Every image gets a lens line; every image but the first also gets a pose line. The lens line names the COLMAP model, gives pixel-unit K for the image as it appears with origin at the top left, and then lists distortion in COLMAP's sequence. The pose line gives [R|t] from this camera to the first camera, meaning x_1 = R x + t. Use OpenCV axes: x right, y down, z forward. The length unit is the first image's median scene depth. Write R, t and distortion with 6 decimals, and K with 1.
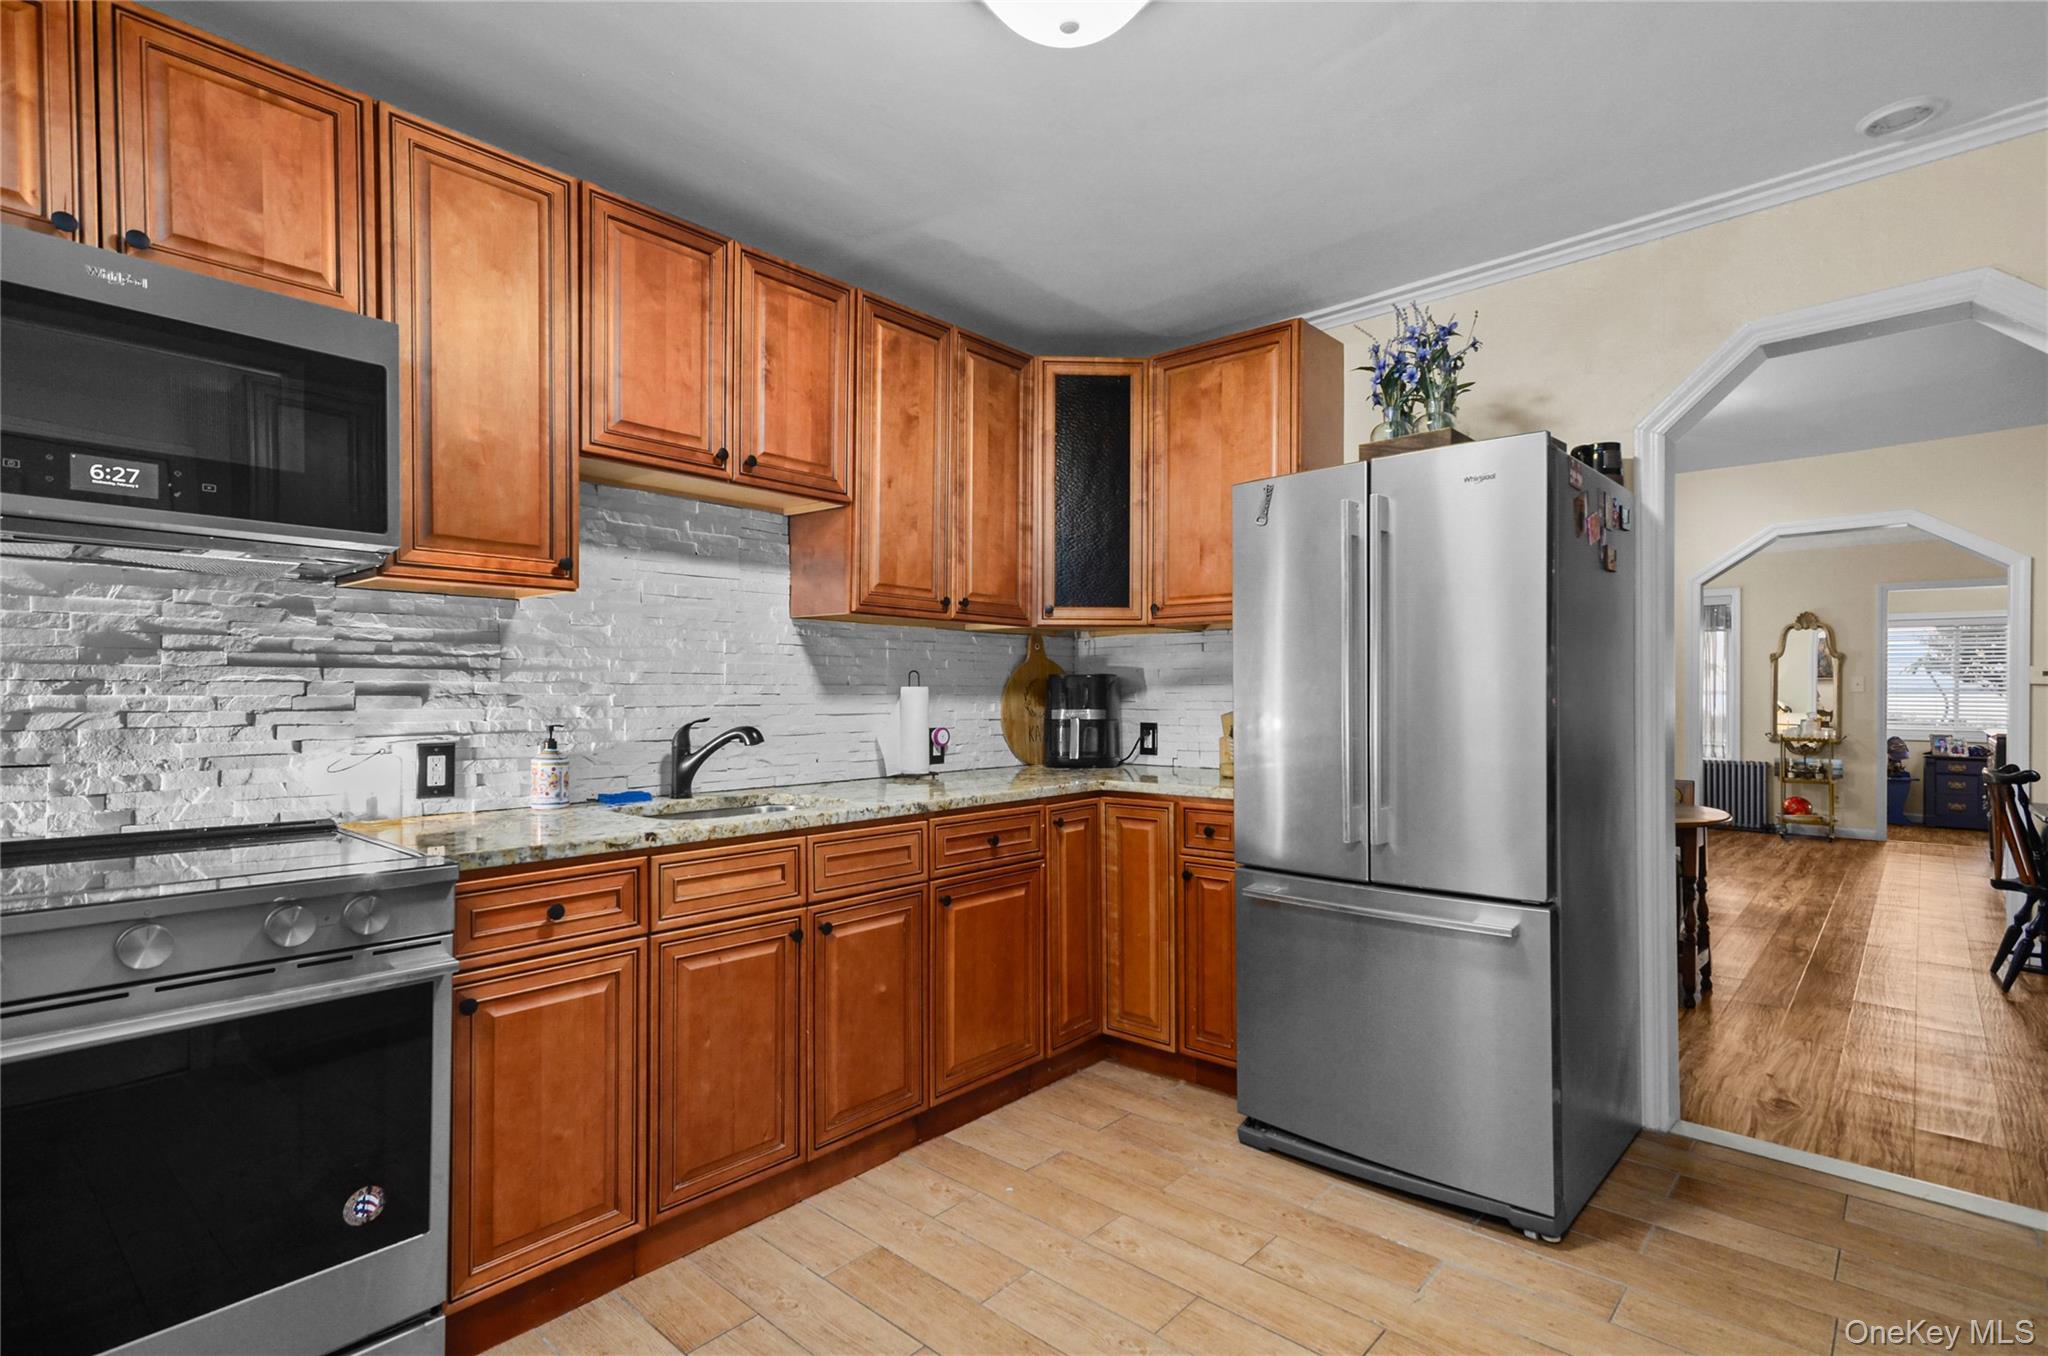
lens RADIAL K [[992.4, 0, 1017.3], [0, 992.4, 693.7], [0, 0, 1]] dist [0.013800, 0.001975]
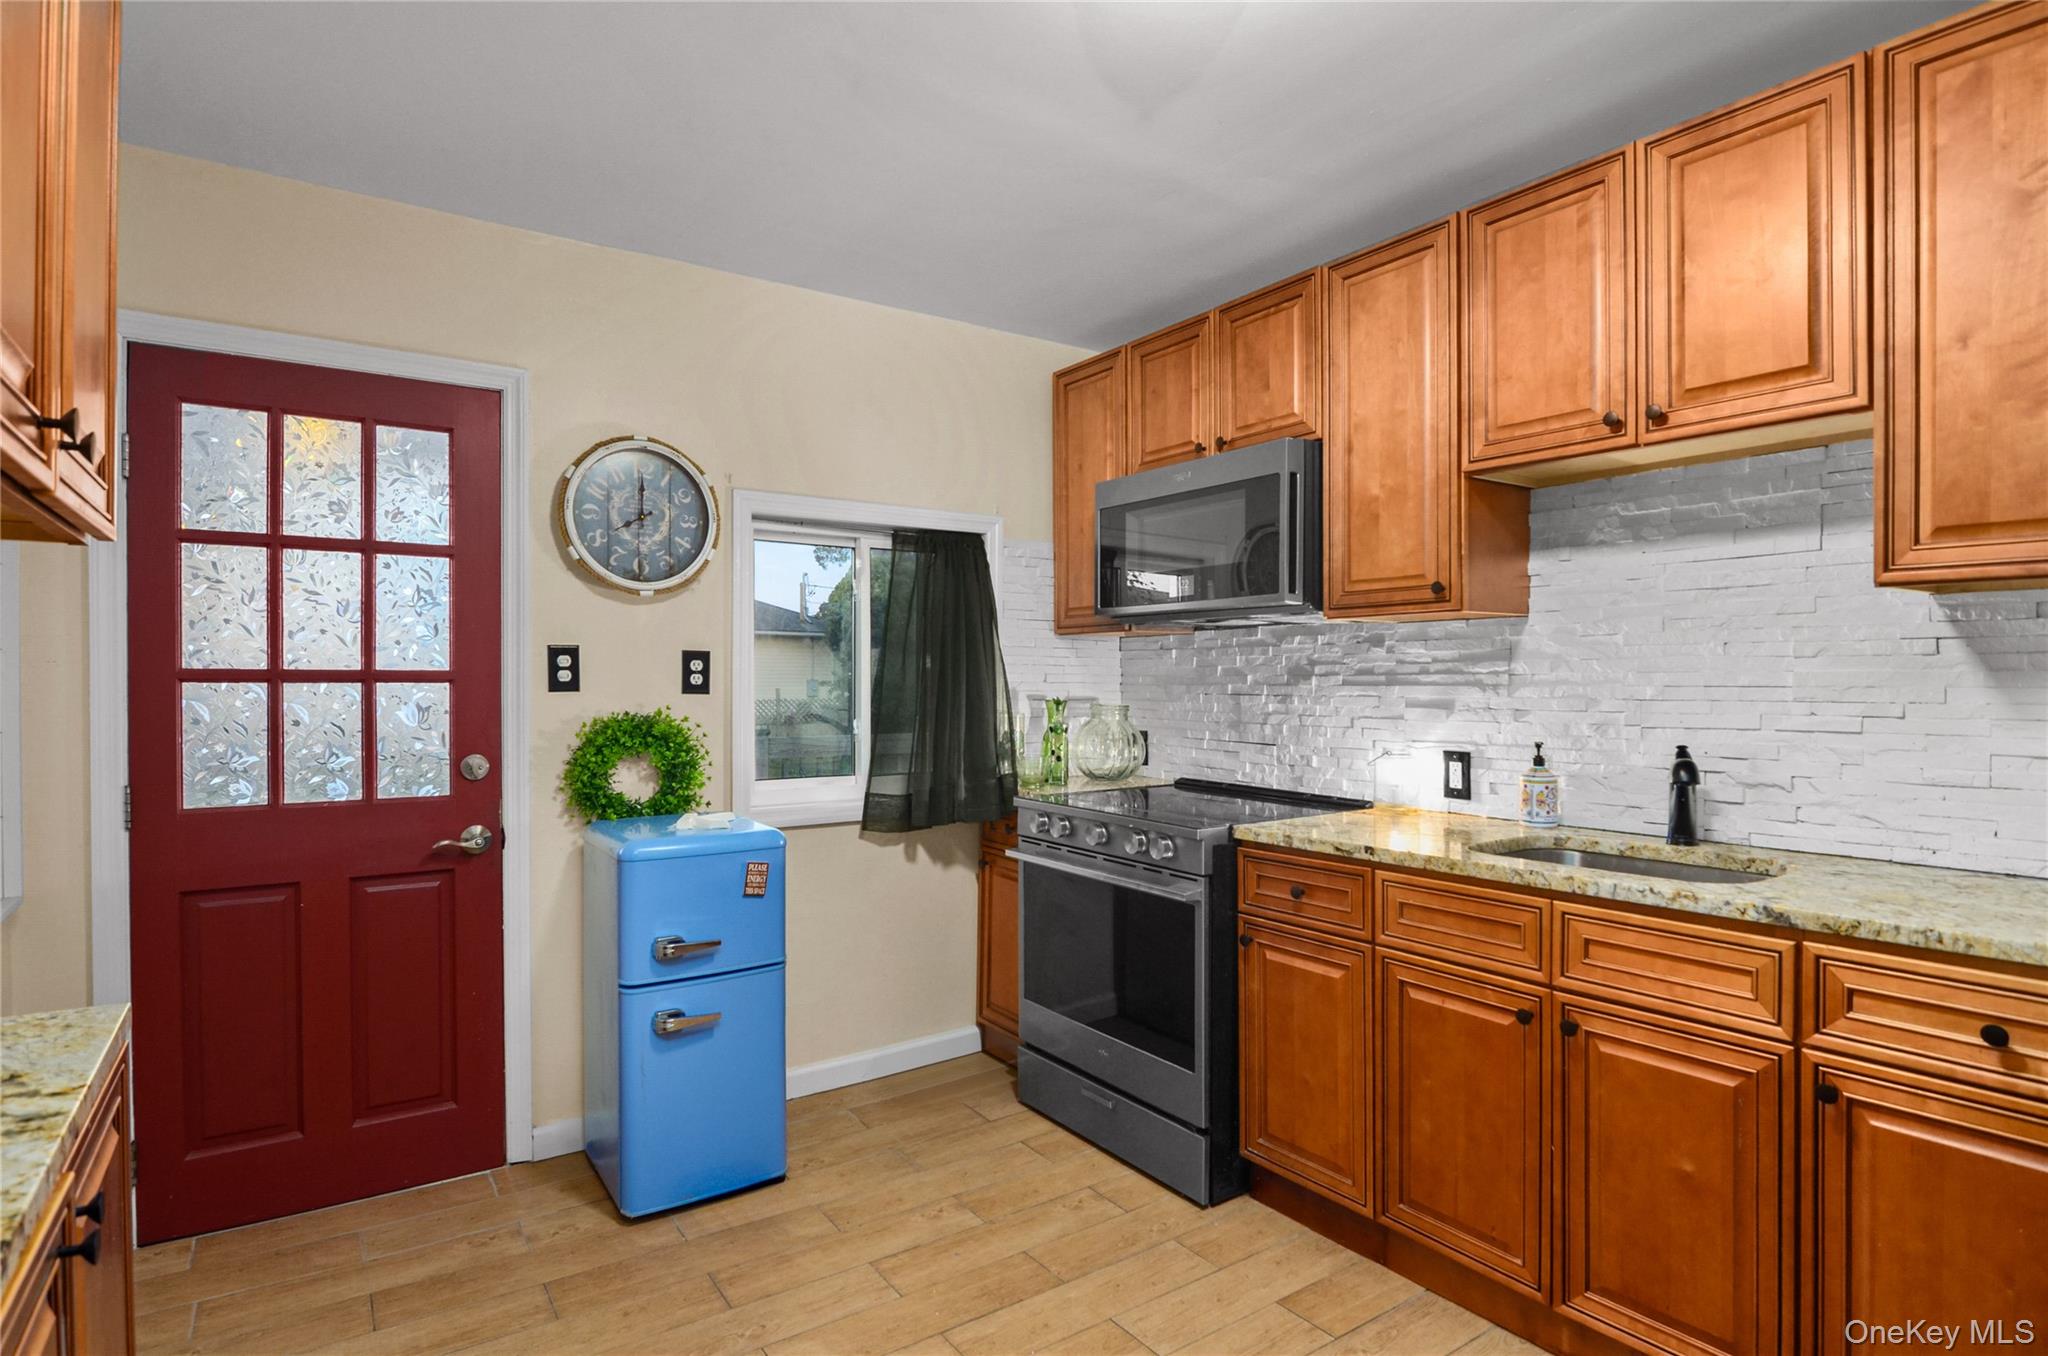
lens RADIAL K [[1080.2, 0, 1017.0], [0, 1080.2, 679.3], [0, 0, 1]] dist [-0.004067, -0.000791]
pose [[-0.239324, 0.002119, -0.970937, 0.742090], [0.003366, 0.999993, 0.001353, -0.035858], [0.970934, -0.002945, -0.239329, 0.814001]]
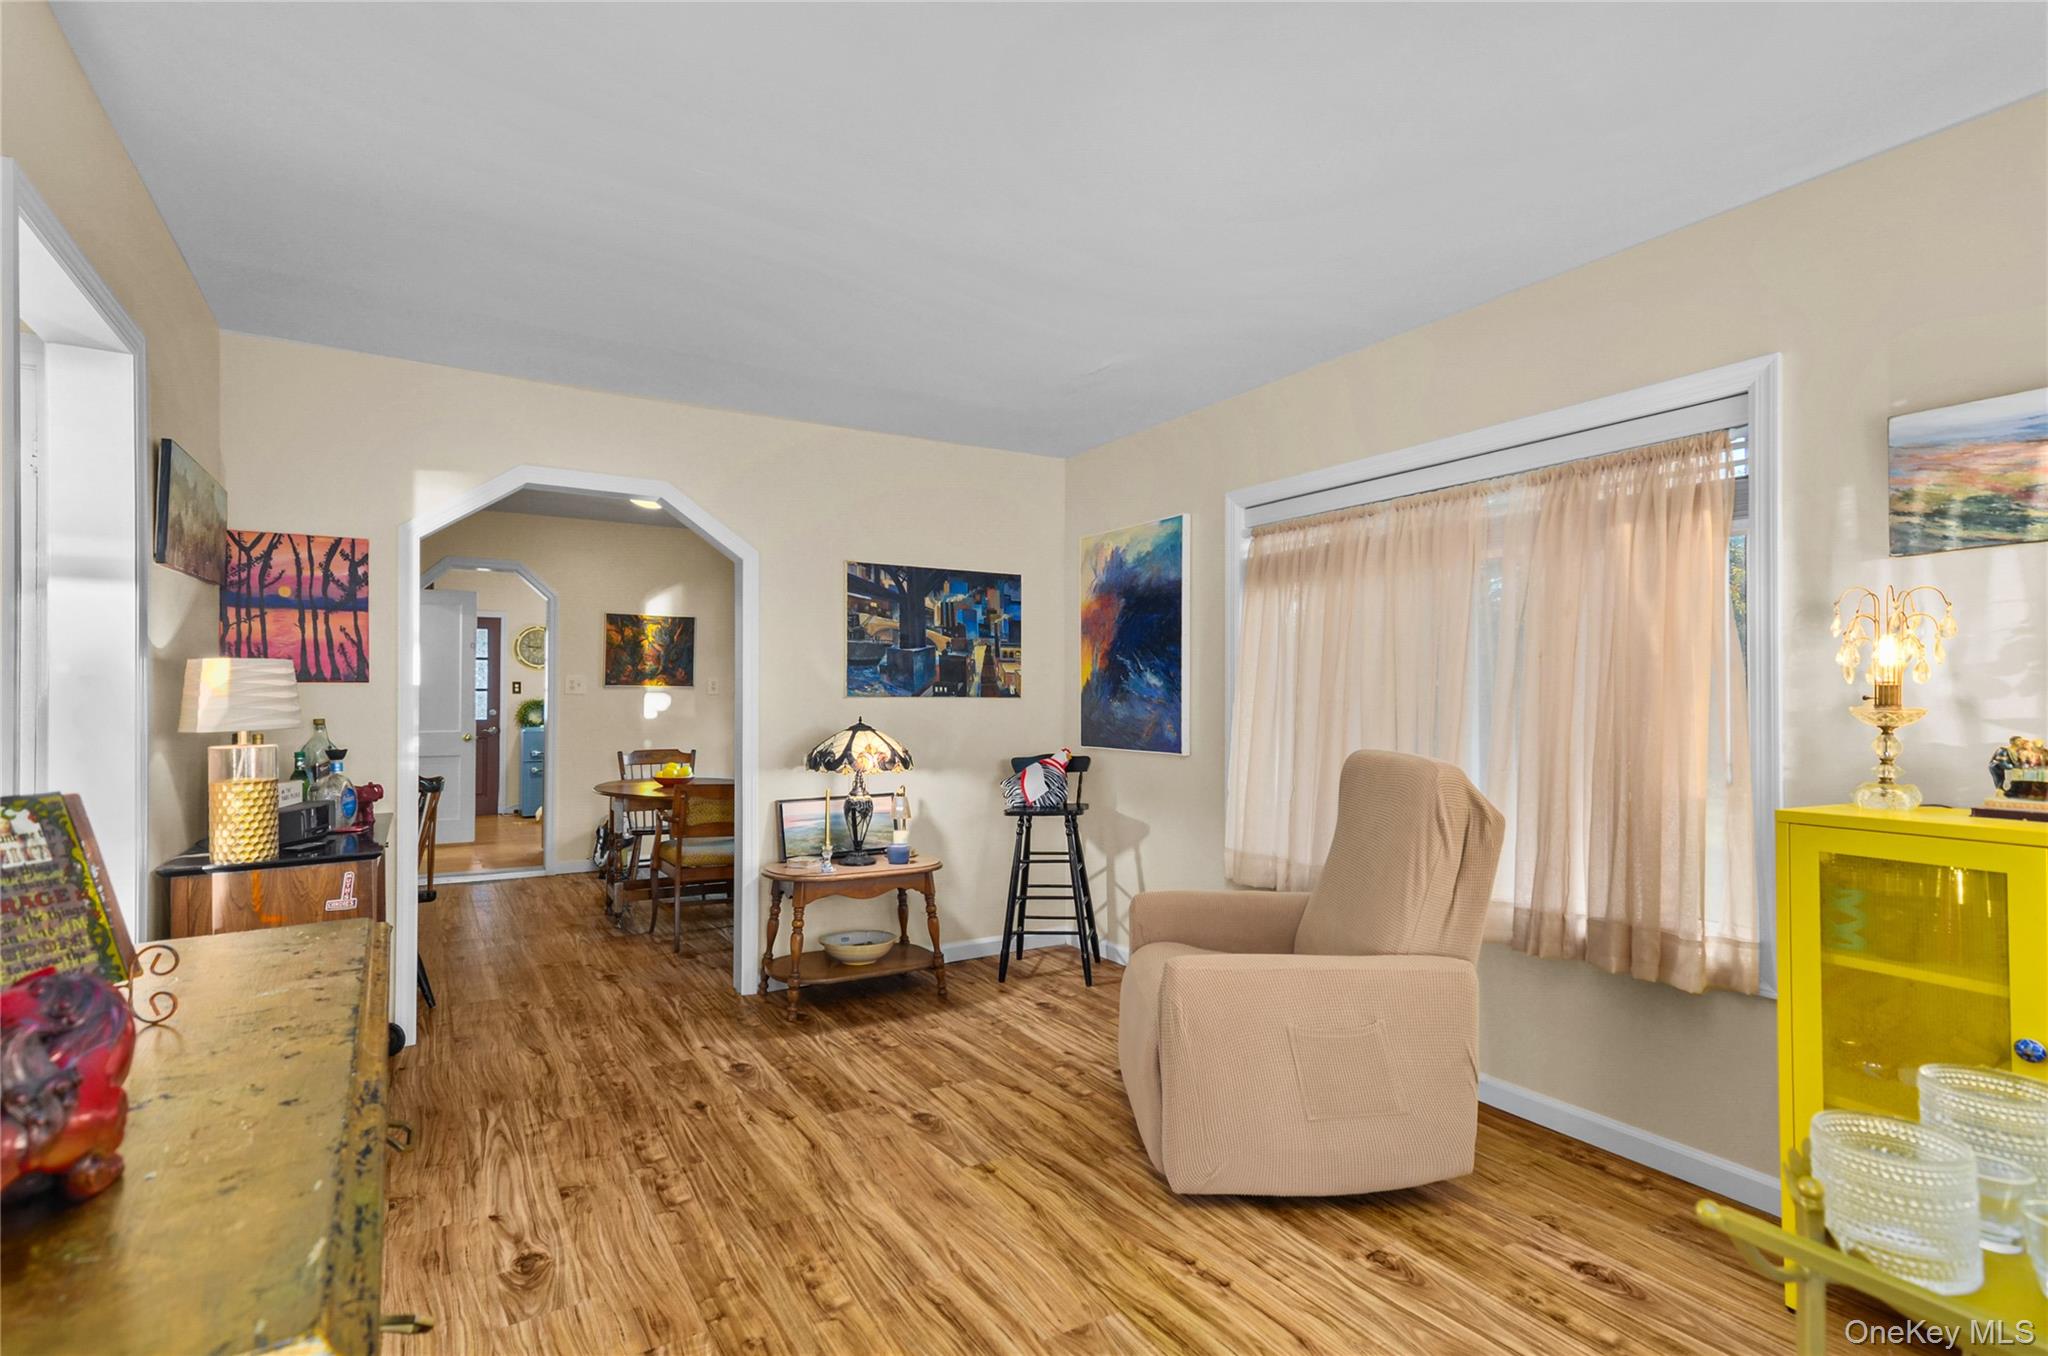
lens RADIAL K [[992.4, 0, 1018.8], [0, 992.4, 690.8], [0, 0, 1]] dist [0.013800, 0.001975]
pose [[-0.293565, -0.005457, -0.955924, 4.250090], [-0.003011, 0.999984, -0.004783, -0.012880], [0.955934, 0.001474, -0.293577, 4.507159]]
